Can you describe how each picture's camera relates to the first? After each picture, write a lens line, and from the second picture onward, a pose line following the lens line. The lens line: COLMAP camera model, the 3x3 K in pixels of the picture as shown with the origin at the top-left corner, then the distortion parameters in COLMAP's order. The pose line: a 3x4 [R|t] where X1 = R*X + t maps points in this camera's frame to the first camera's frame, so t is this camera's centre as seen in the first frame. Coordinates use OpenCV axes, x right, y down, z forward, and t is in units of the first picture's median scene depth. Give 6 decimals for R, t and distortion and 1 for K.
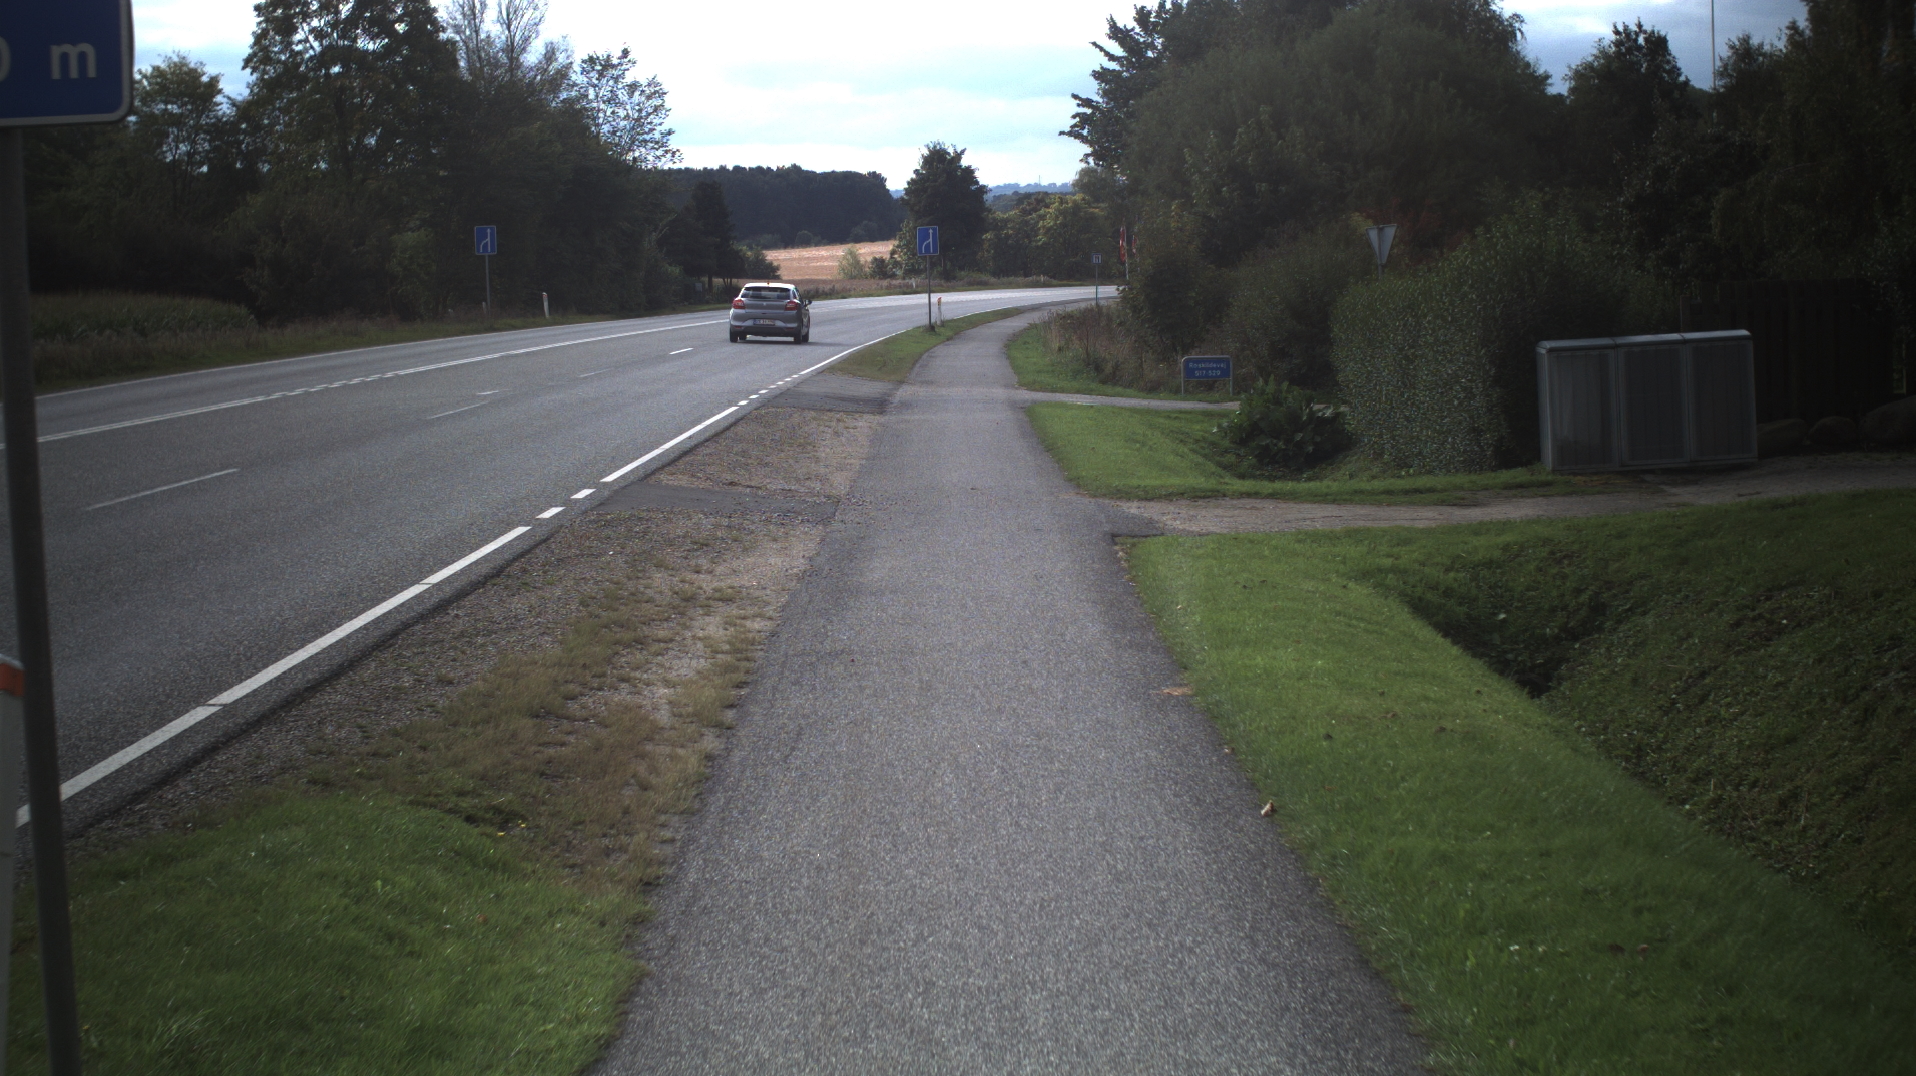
lens RADIAL K [[13518.3, 0, 950.5], [0, 13518.3, 542.4], [0, 0, 1]] dist [-4.327800, 0.000000]
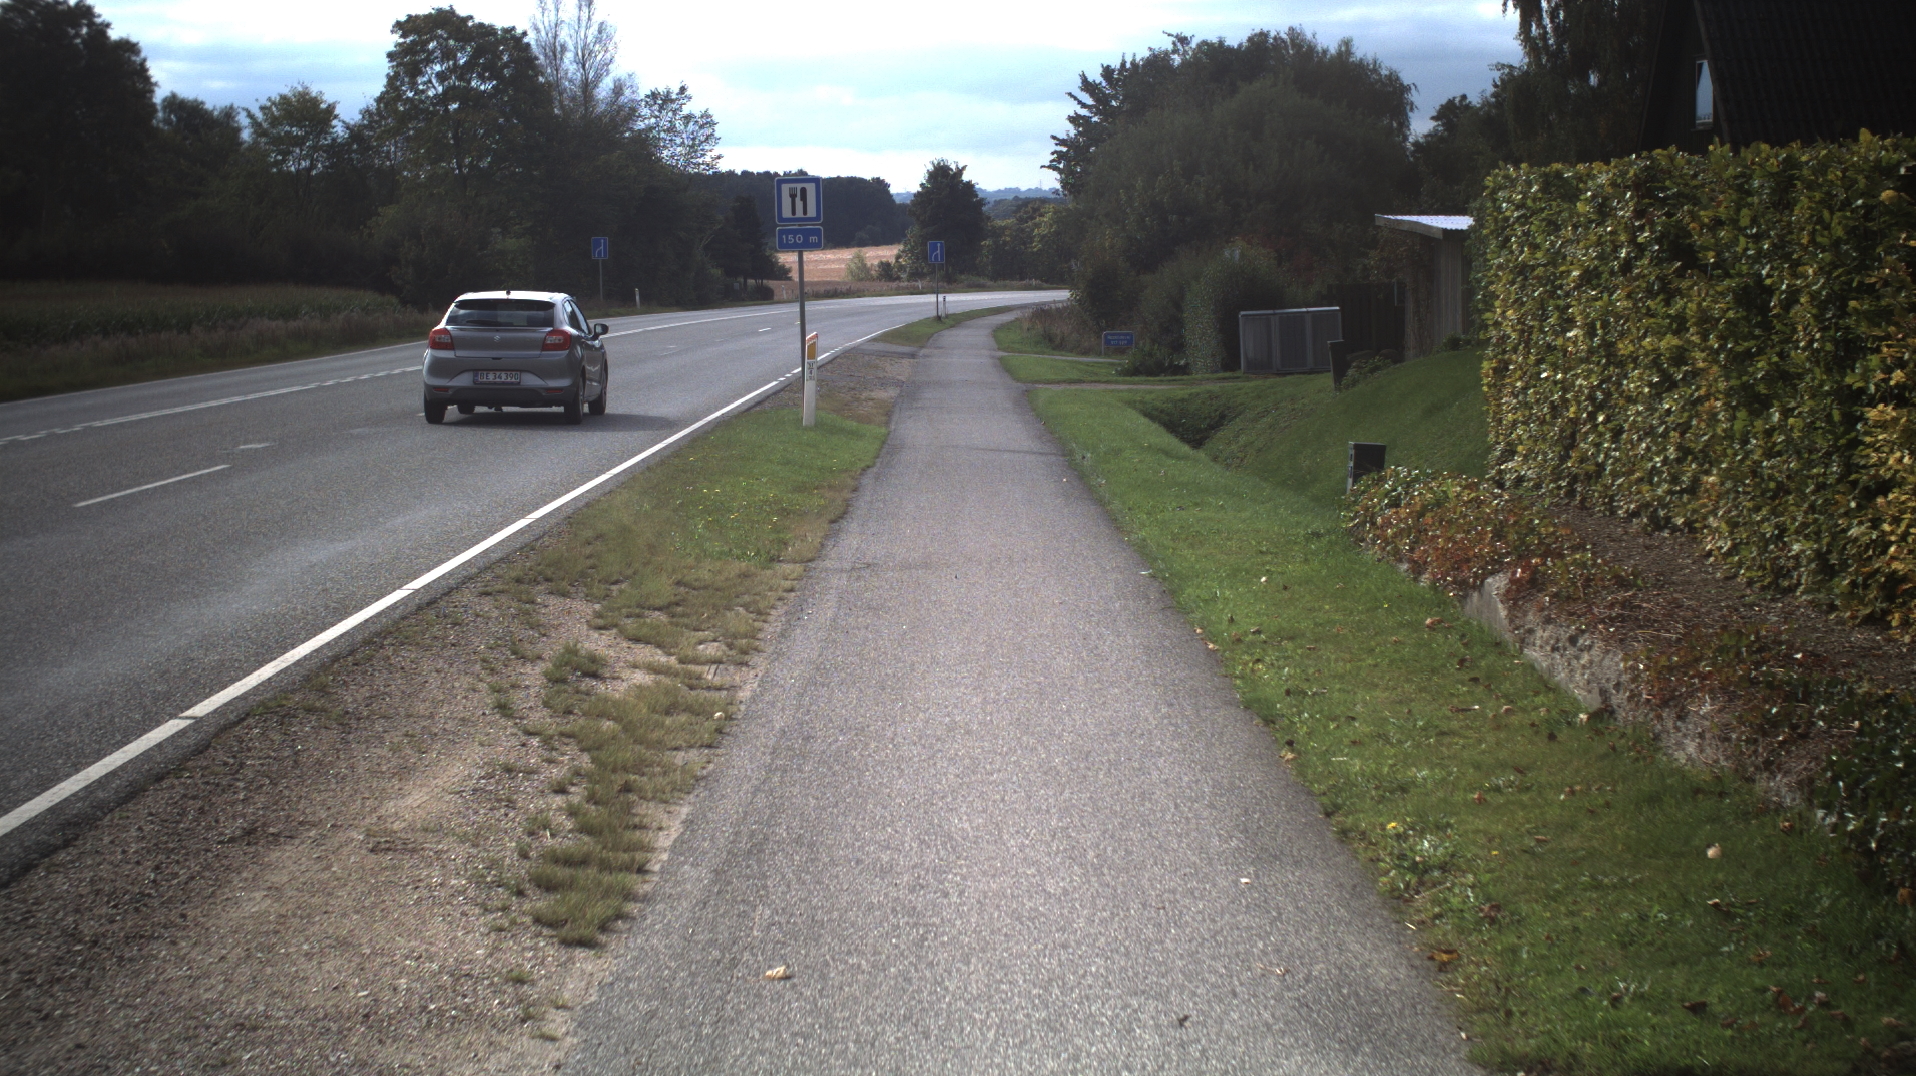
lens RADIAL K [[13549.6, 0, 954.4], [0, 13549.6, 537.9], [0, 0, 1]] dist [-4.583996, 0.000000]
pose [[0.999957, 0.009211, 0.000447, -0.000315], [-0.009211, 0.999957, -0.000621, 0.007579], [-0.000453, 0.000617, 1.000000, -0.381013]]
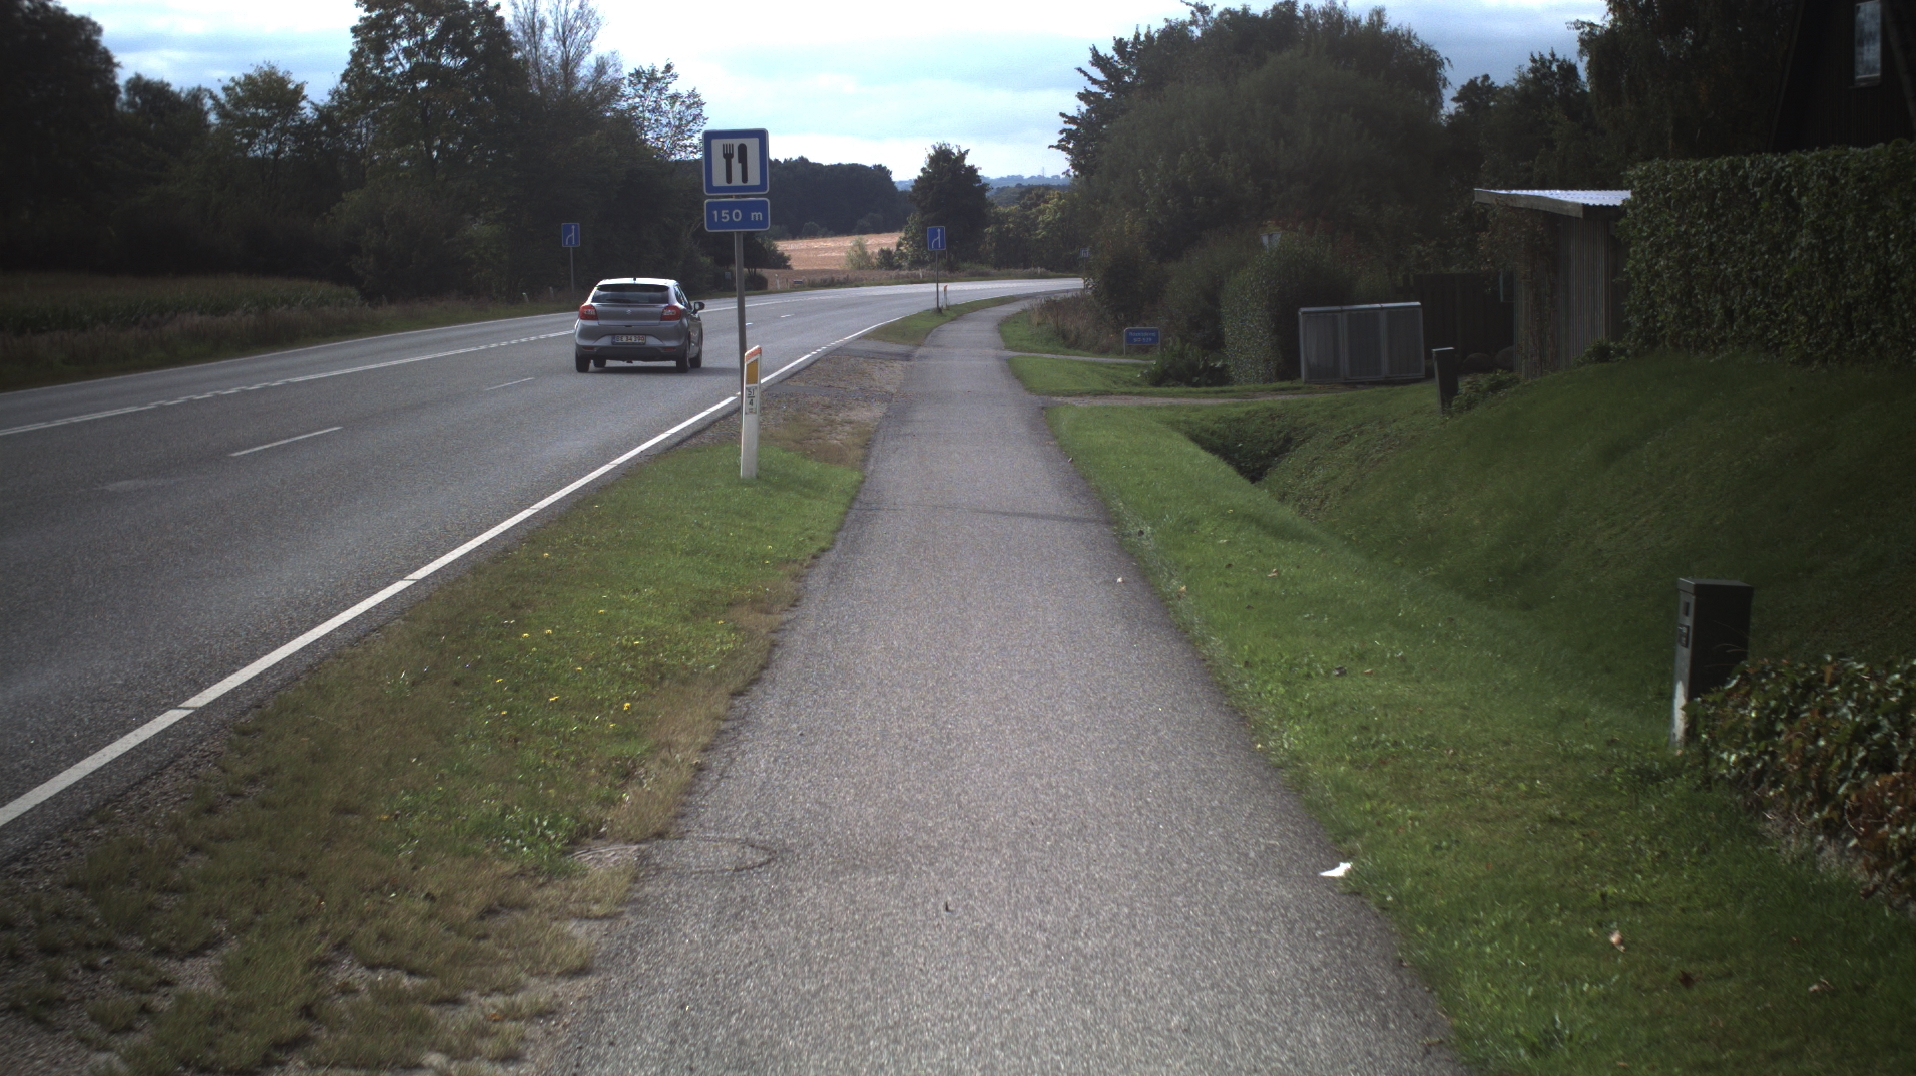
lens RADIAL K [[13549.6, 0, 956.2], [0, 13549.6, 535.4], [0, 0, 1]] dist [-4.583996, 0.000000]
pose [[0.999971, 0.007645, 0.000352, -0.000154], [-0.007645, 0.999971, 0.000096, 0.004977], [-0.000351, -0.000099, 1.000000, -0.253972]]
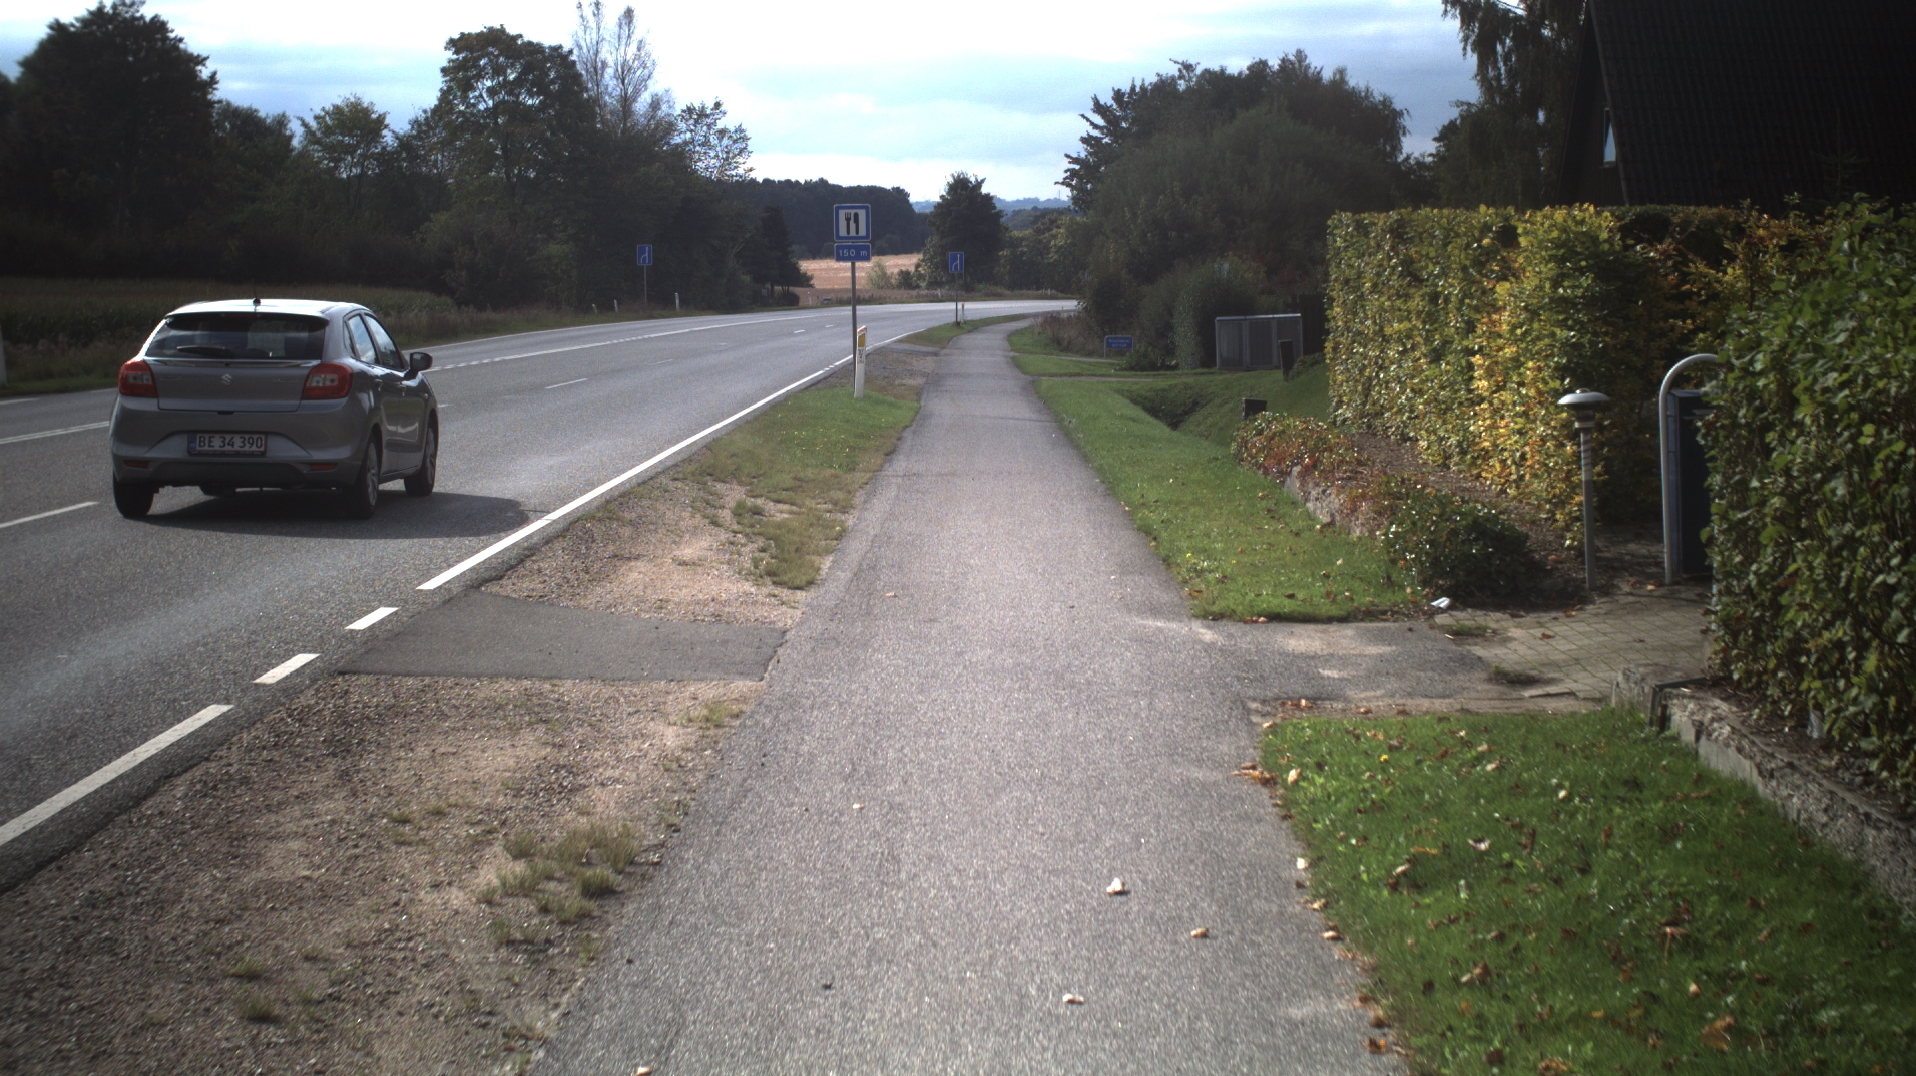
lens RADIAL K [[13554.6, 0, 960.5], [0, 13554.6, 547.4], [0, 0, 1]] dist [-4.701401, 0.000000]
pose [[0.999789, 0.020543, -0.000215, -0.000392], [-0.020543, 0.999789, -0.000598, 0.010198], [0.000203, 0.000602, 1.000000, -0.507901]]
